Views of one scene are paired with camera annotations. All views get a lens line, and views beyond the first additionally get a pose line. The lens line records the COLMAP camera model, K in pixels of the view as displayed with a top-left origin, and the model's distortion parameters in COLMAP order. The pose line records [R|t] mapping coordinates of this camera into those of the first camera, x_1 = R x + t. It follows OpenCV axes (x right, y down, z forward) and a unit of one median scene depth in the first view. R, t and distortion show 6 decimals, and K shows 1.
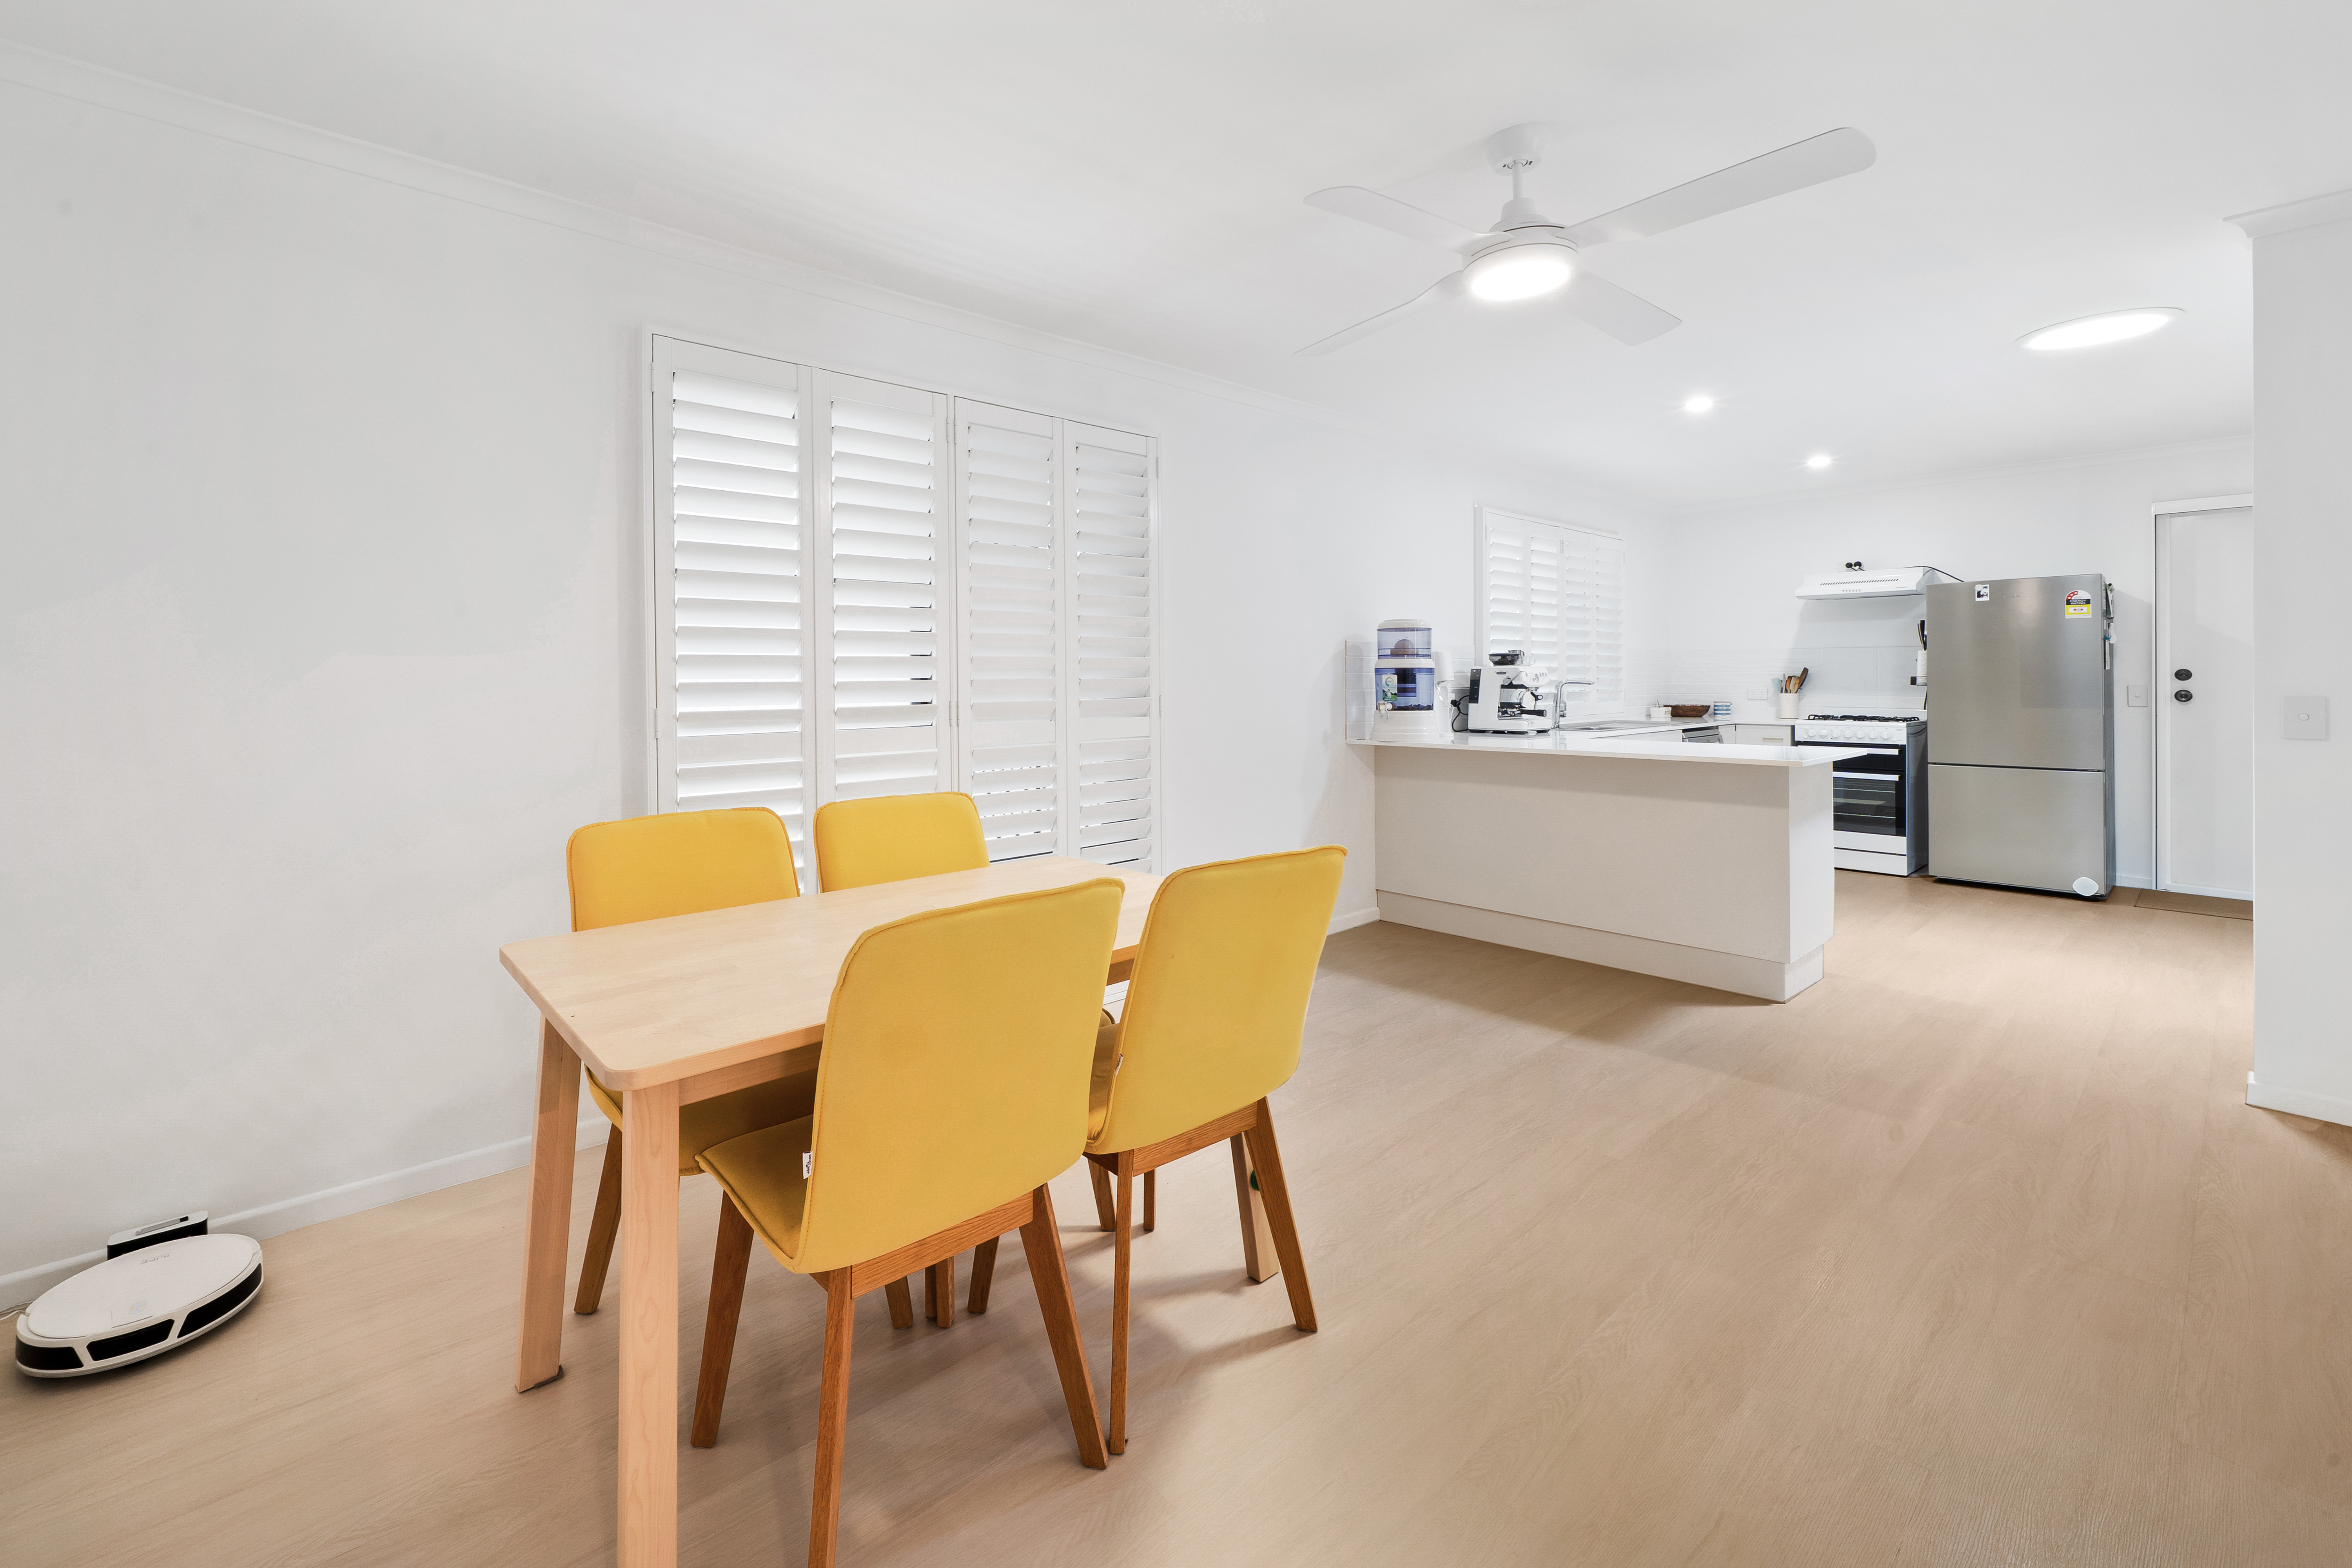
lens RADIAL K [[999.6, 0, 1074.7], [0, 999.6, 680.1], [0, 0, 1]] dist [-0.000985, -0.000408]
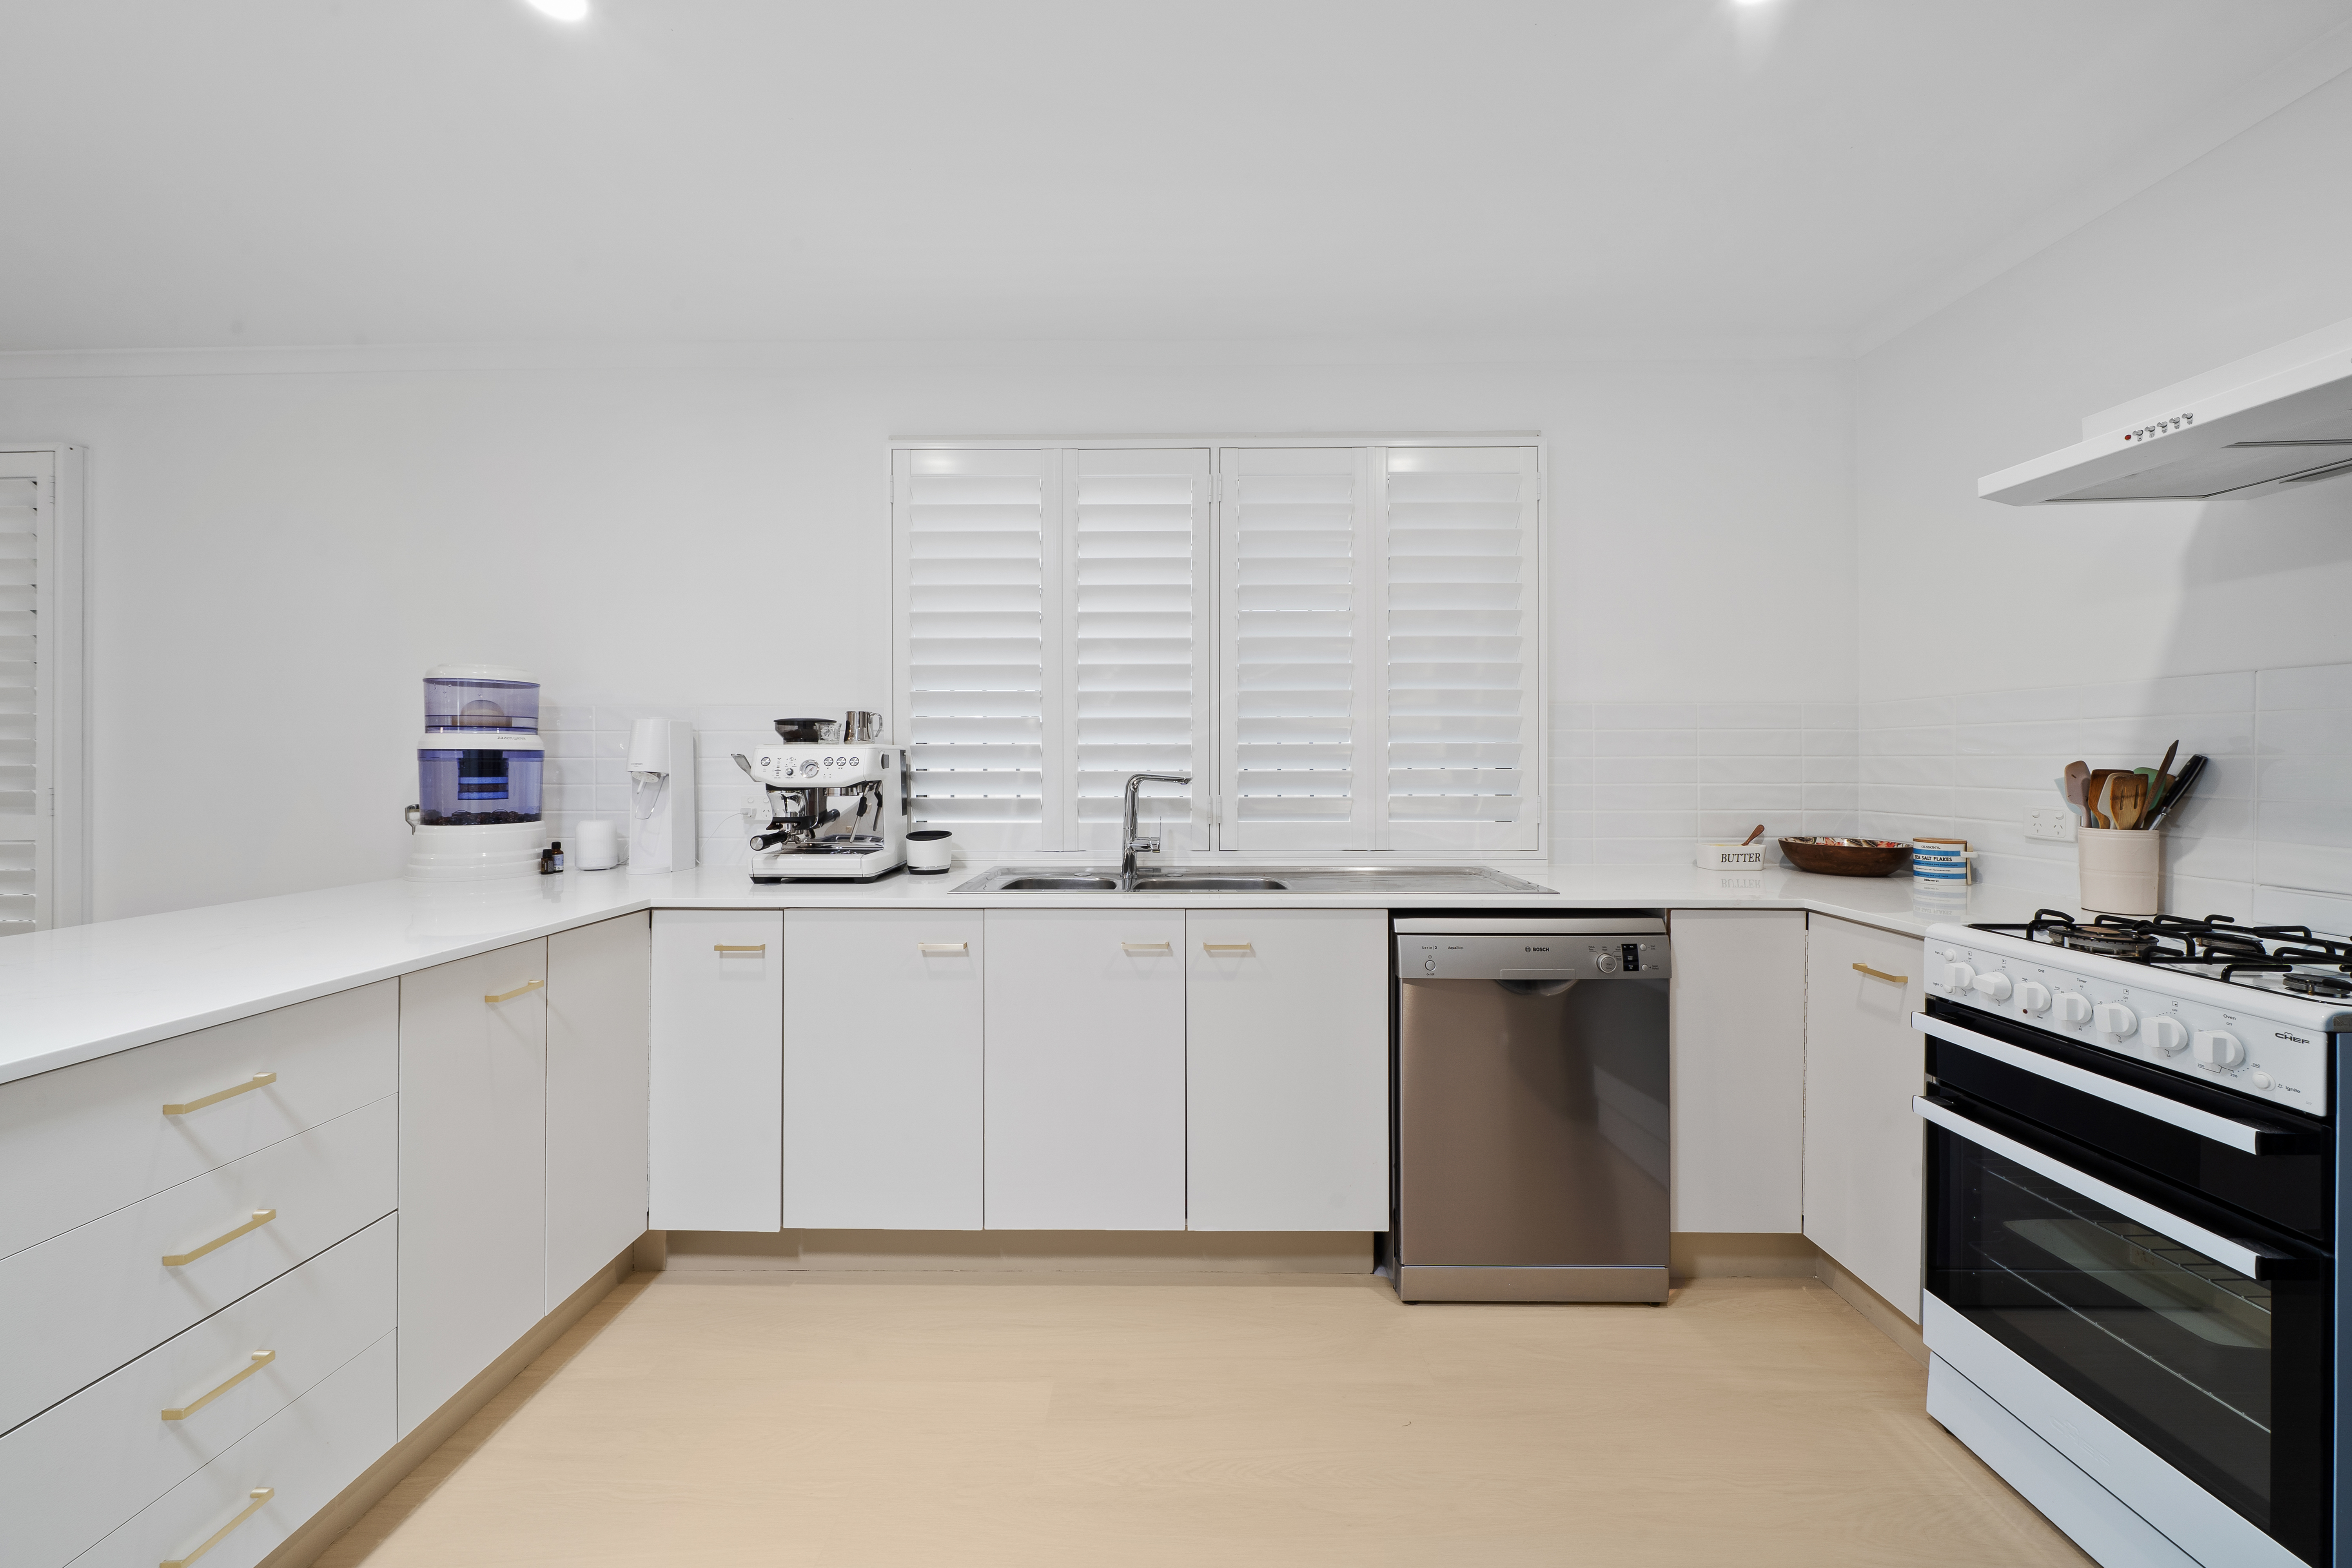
lens RADIAL K [[841.8, 0, 1174.0], [0, 841.8, 758.5], [0, 0, 1]] dist [-0.005552, -0.000207]
pose [[0.756853, 0.003406, -0.653576, 0.800461], [-0.004587, 0.999989, -0.000101, -0.007195], [0.653569, 0.003075, 0.756861, 0.752062]]
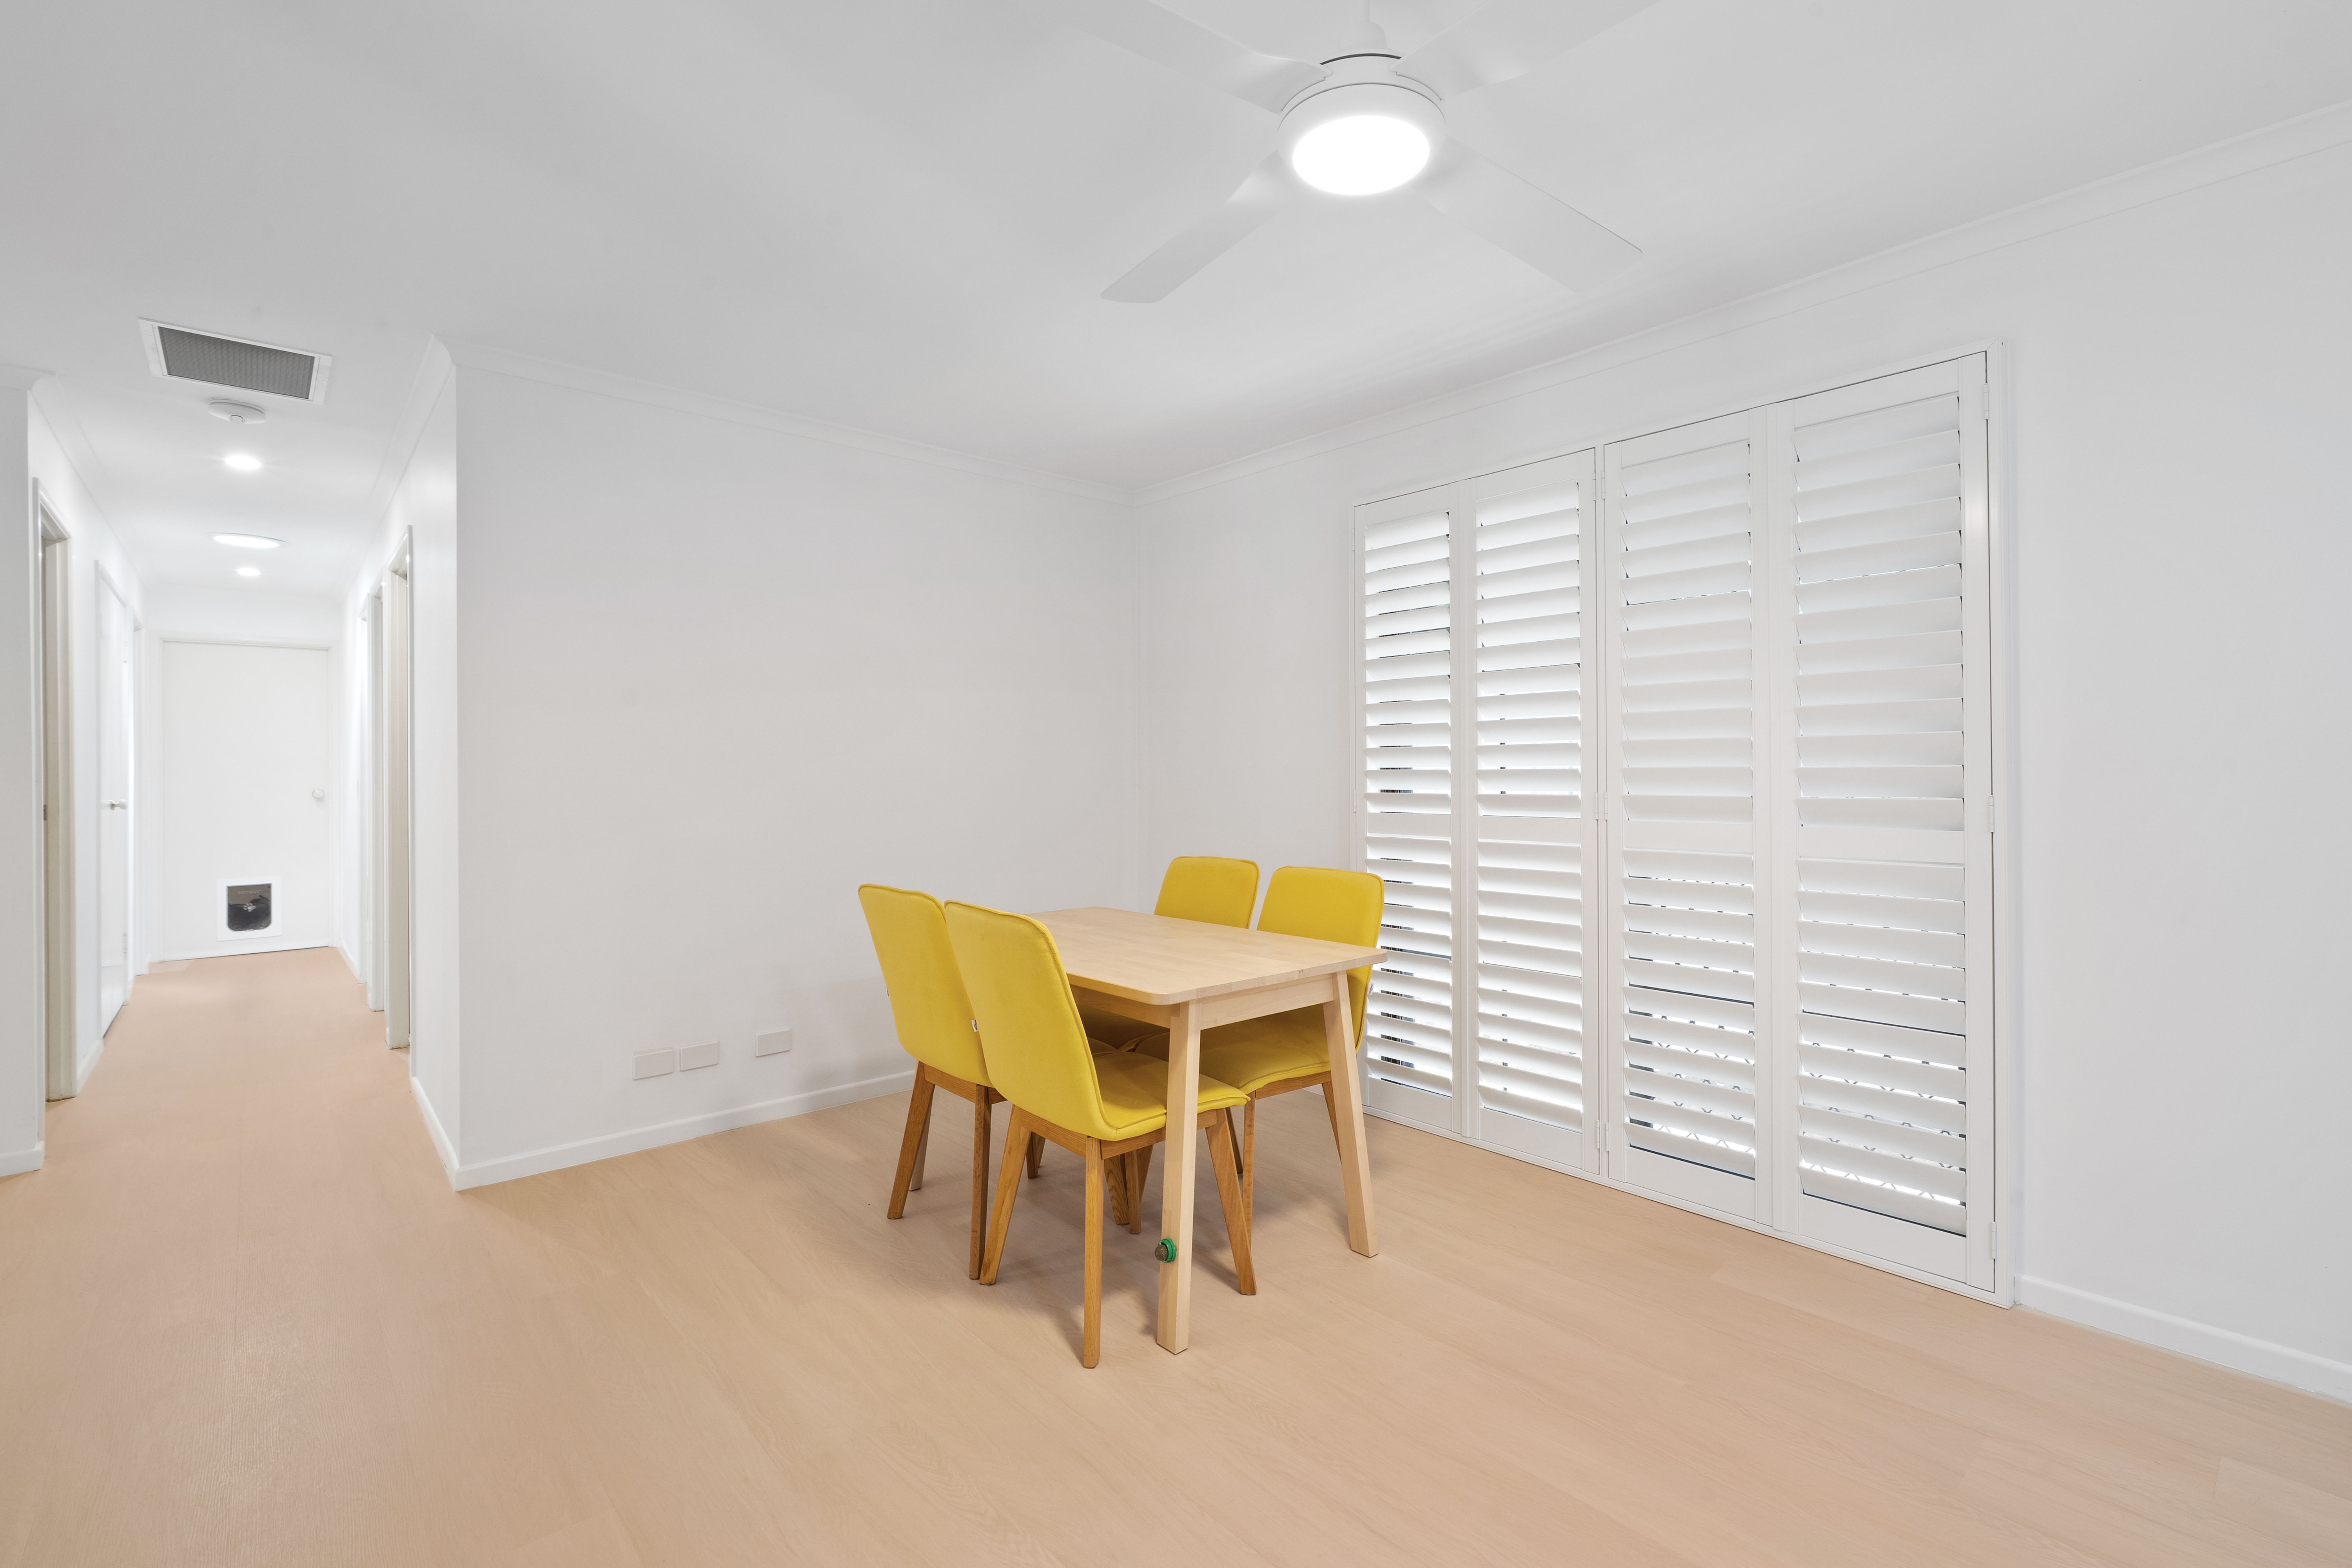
lens RADIAL K [[1059.0, 0, 1241.4], [0, 1059.0, 760.0], [0, 0, 1]] dist [0.000189, 0.000000]
pose [[0.048131, 0.000688, -0.998841, 0.472199], [0.002667, 0.999996, 0.000817, -0.005364], [0.998837, -0.002703, 0.048129, 0.375762]]
